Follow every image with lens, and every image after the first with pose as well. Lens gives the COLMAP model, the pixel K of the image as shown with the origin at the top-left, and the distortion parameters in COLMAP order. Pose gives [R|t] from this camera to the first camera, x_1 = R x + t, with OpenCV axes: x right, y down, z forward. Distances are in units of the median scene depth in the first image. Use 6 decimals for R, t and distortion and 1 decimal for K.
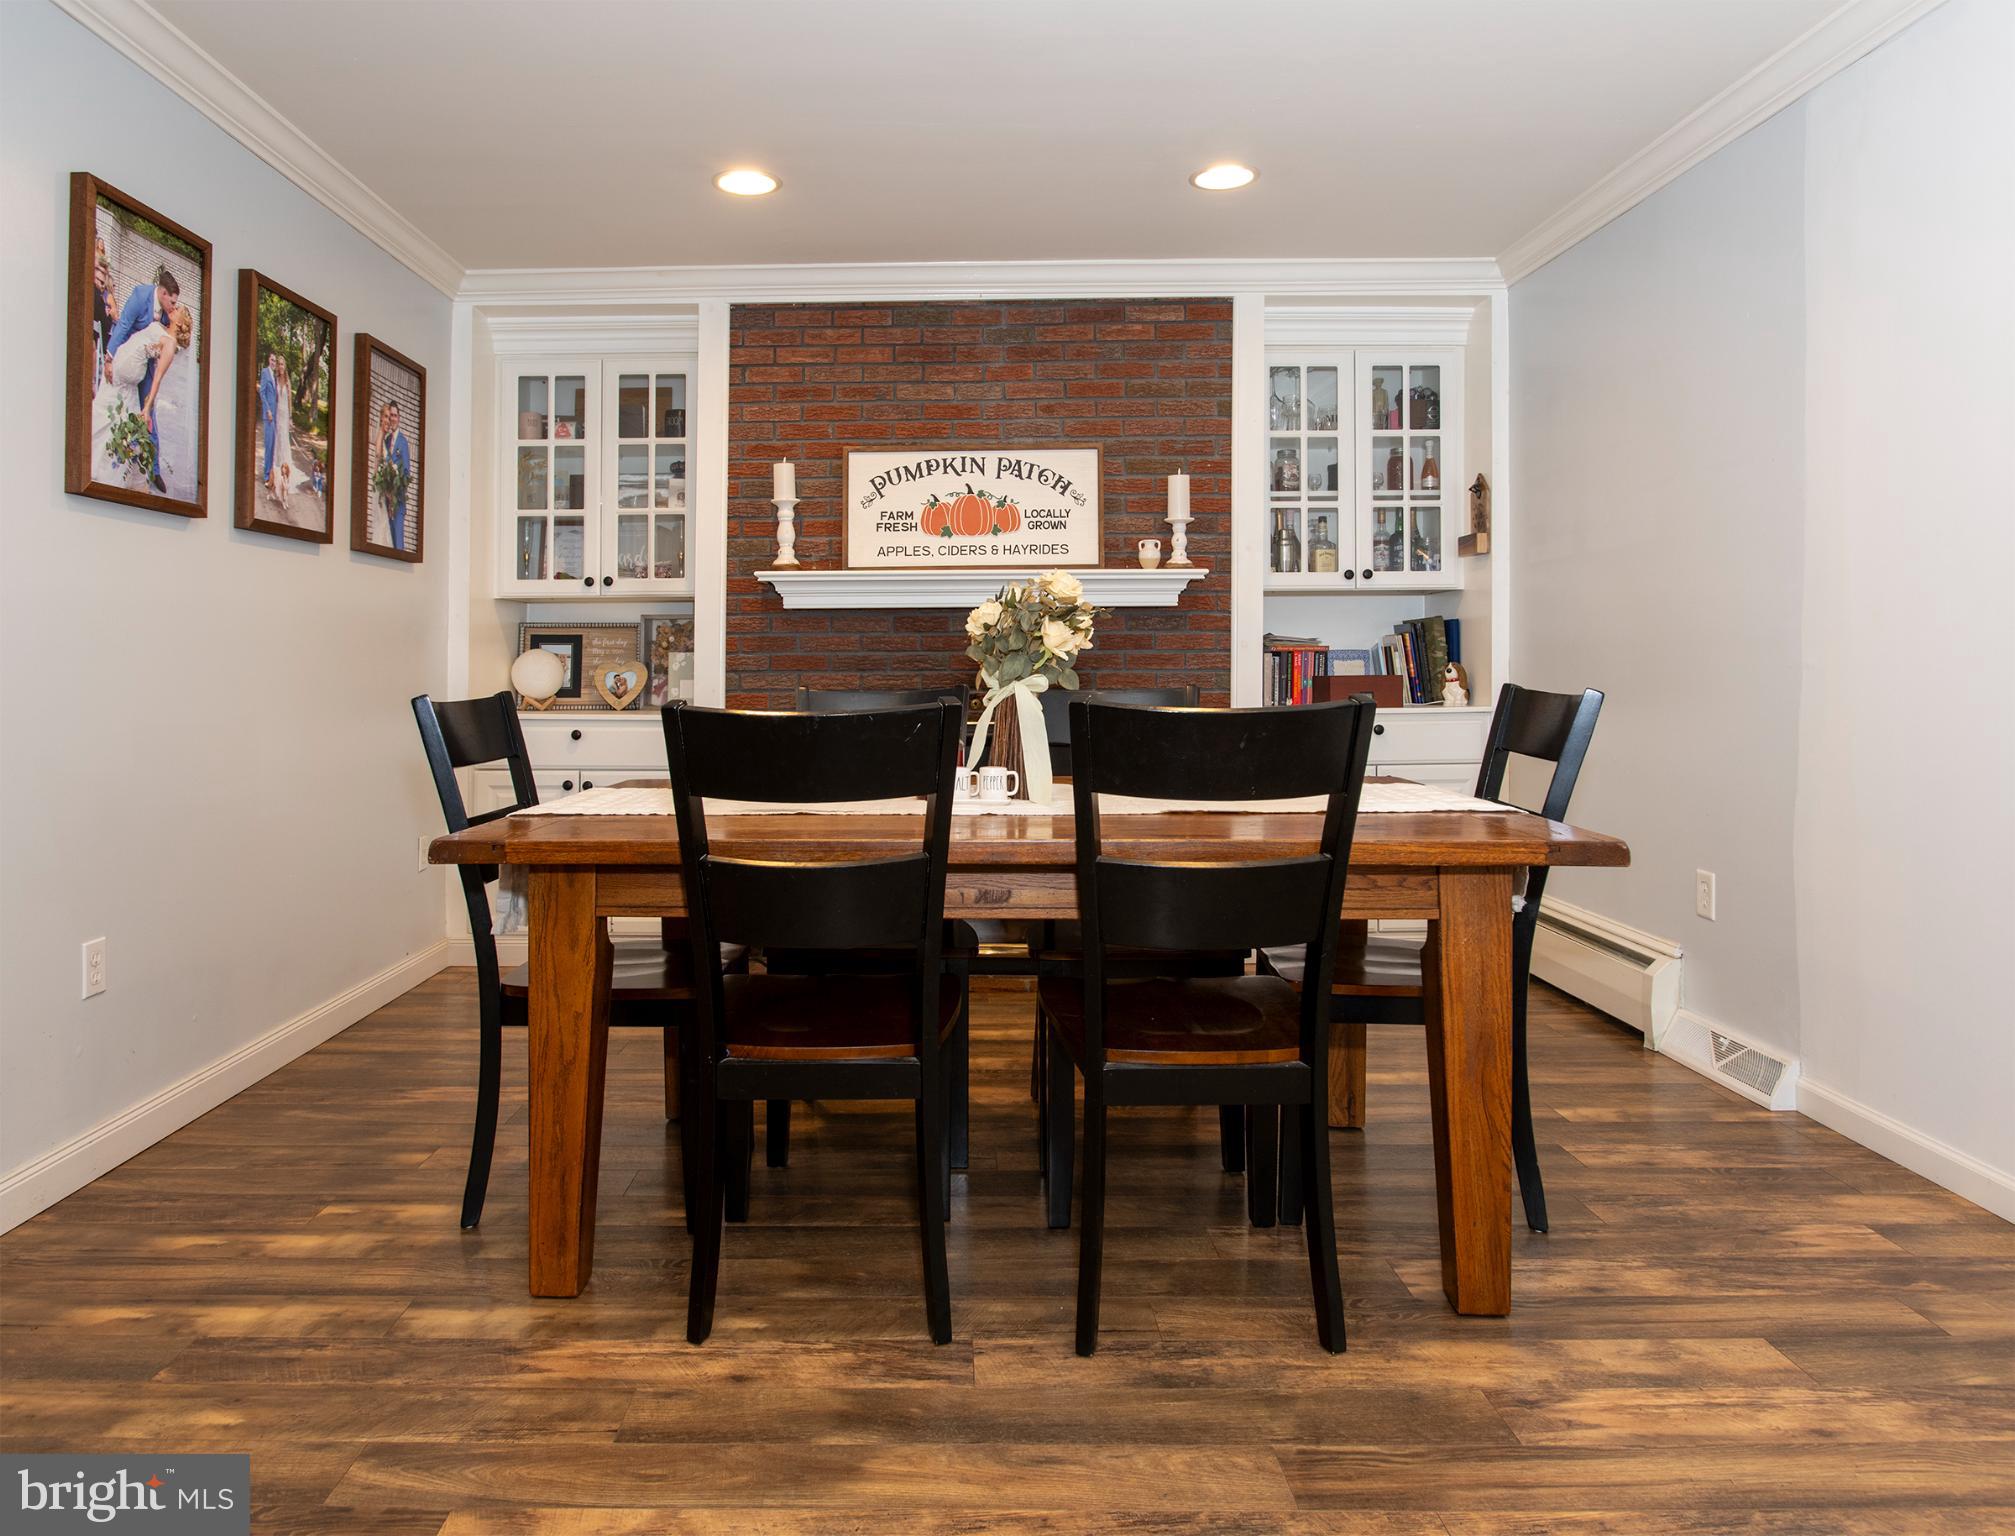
lens RADIAL K [[1277.3, 0, 924.0], [0, 1277.3, 670.8], [0, 0, 1]] dist [-0.020965, -0.000559]
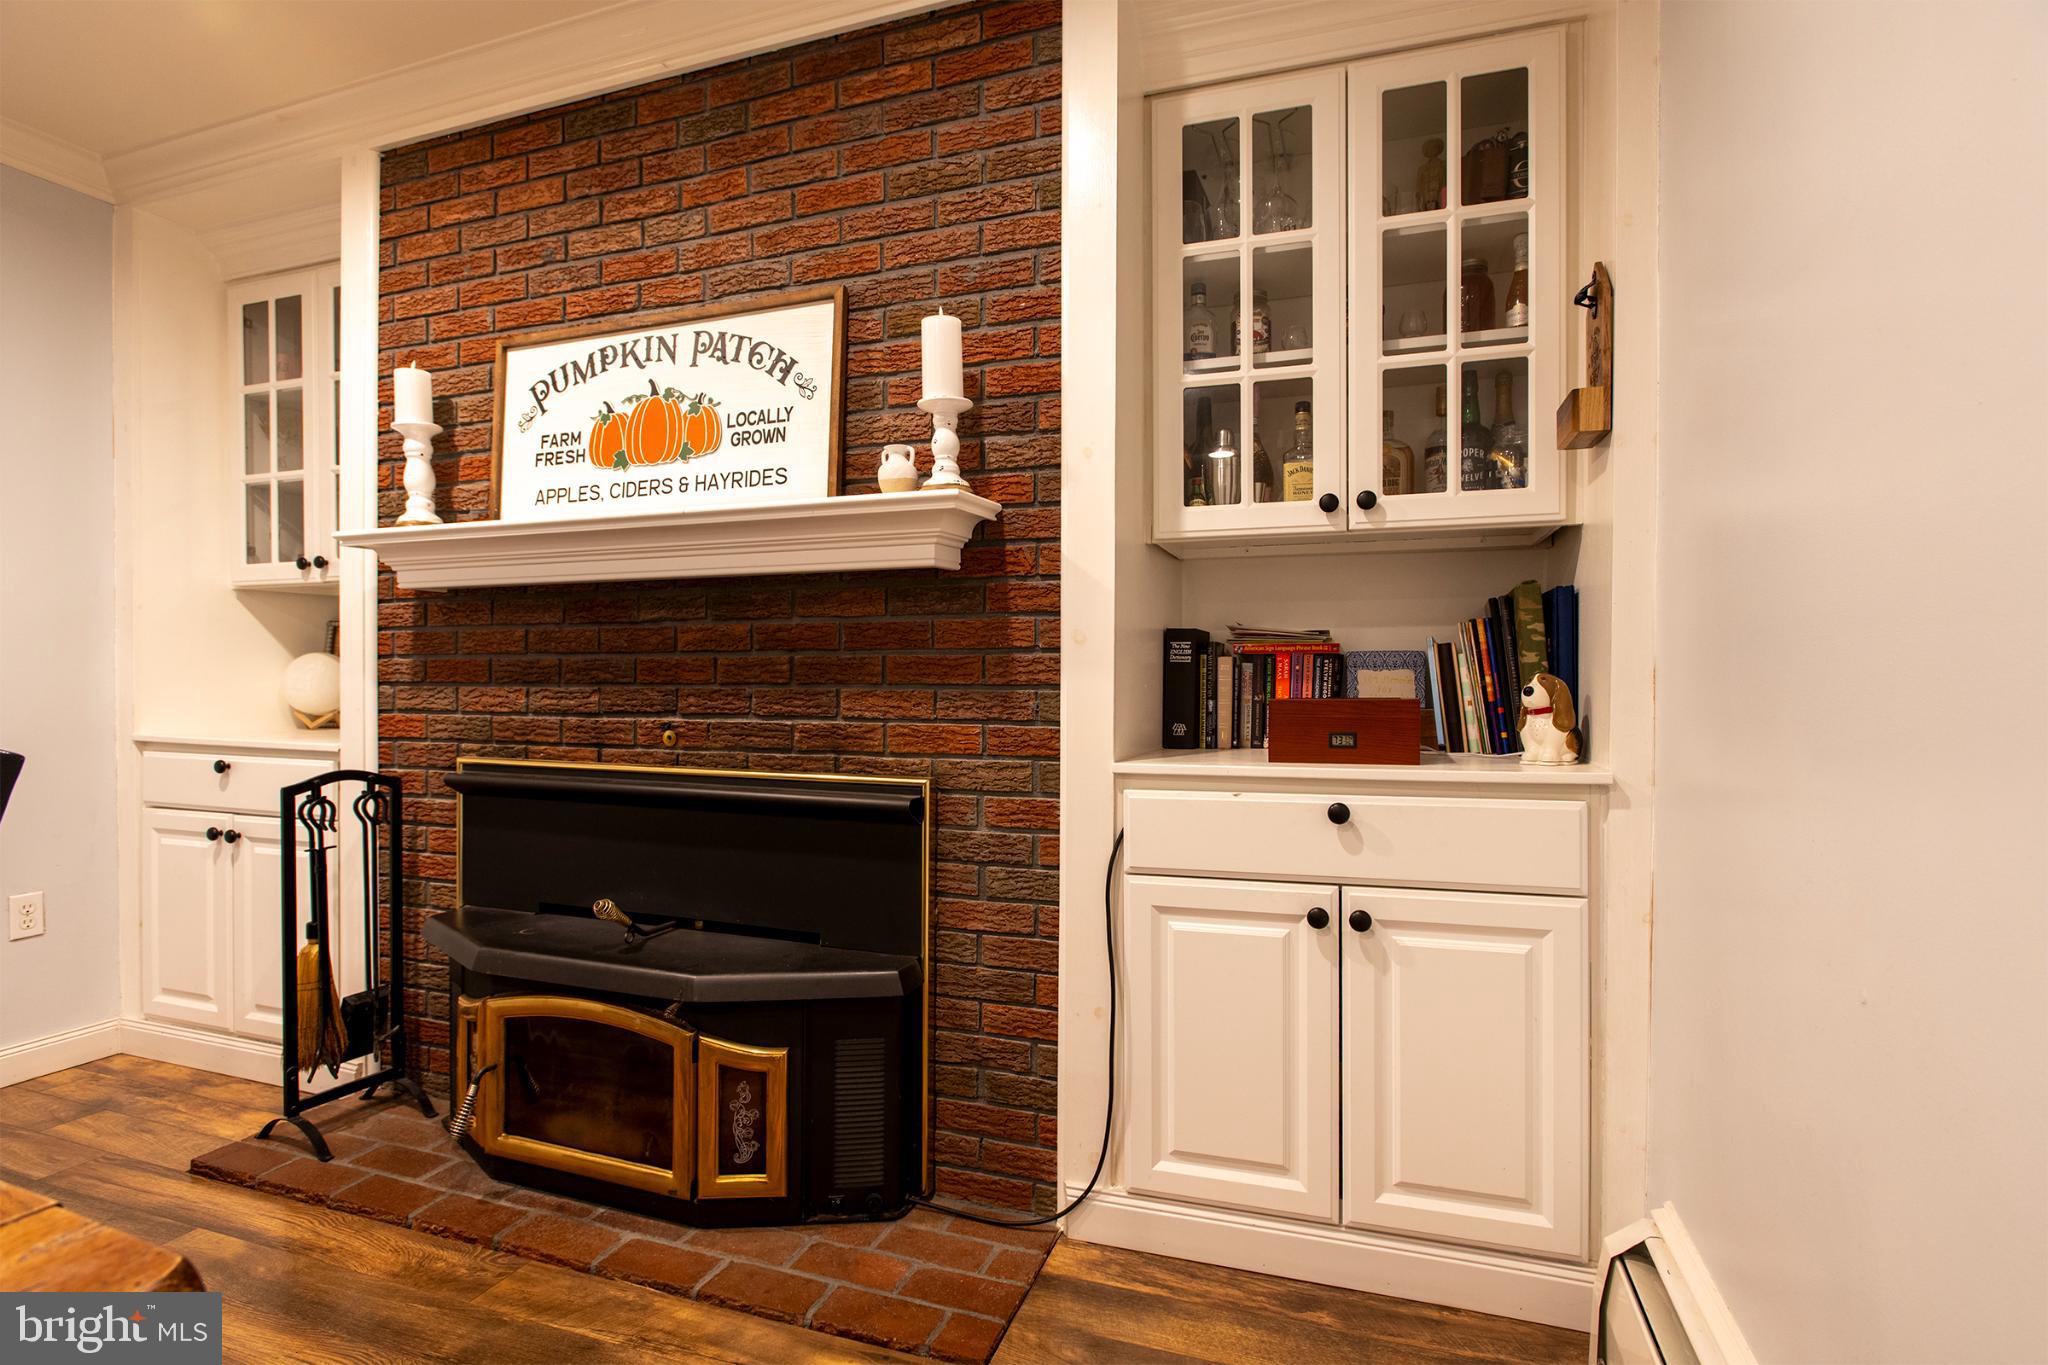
lens RADIAL K [[1002.7, 0, 1028.6], [0, 1002.7, 686.2], [0, 0, 1]] dist [-0.003926, 0.000608]
pose [[0.951468, 0.007896, -0.307645, 0.355769], [-0.004911, 0.999933, 0.010477, -0.005150], [0.307707, -0.008458, 0.951443, 0.596236]]
